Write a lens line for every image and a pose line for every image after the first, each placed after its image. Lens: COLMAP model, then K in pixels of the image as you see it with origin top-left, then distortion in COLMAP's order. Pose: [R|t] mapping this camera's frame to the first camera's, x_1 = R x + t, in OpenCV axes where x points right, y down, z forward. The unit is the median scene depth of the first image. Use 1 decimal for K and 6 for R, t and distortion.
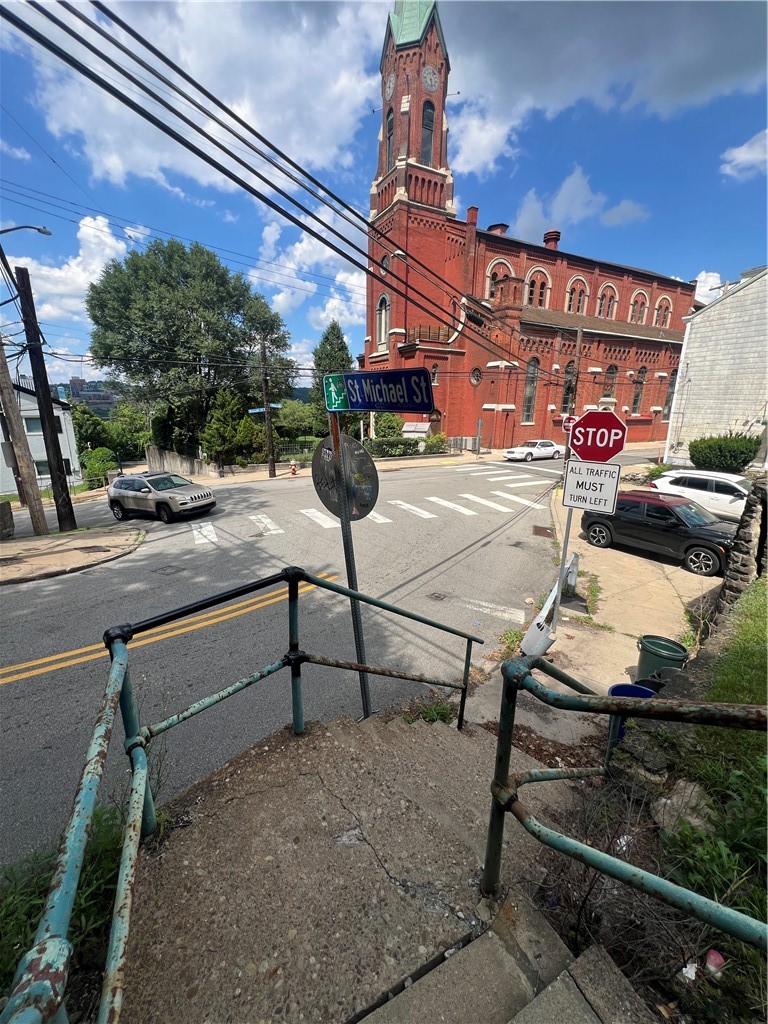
lens RADIAL K [[410.5, 0, 381.5], [0, 410.5, 512.3], [0, 0, 1]] dist [-0.001211, 0.000461]
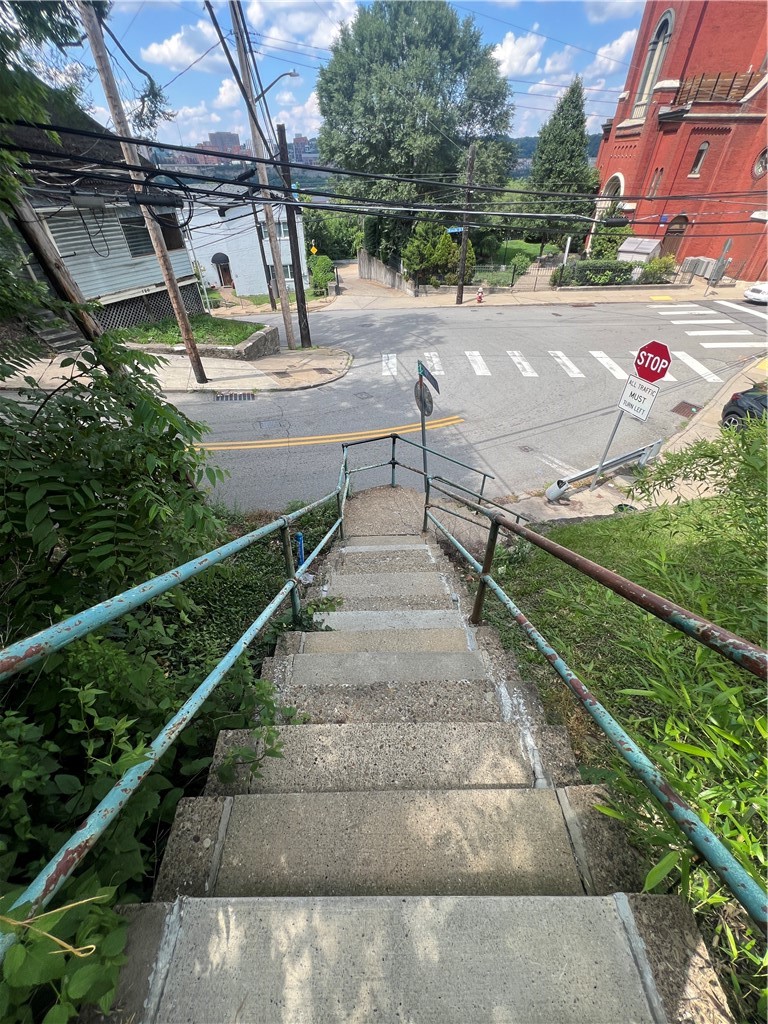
lens RADIAL K [[410.5, 0, 383.6], [0, 410.5, 512.3], [0, 0, 1]] dist [-0.001211, 0.000461]
pose [[0.893078, 0.278643, -0.353228, 0.085306], [-0.098659, 0.887306, 0.450505, -0.063698], [0.438952, -0.367487, 0.819924, -0.155206]]
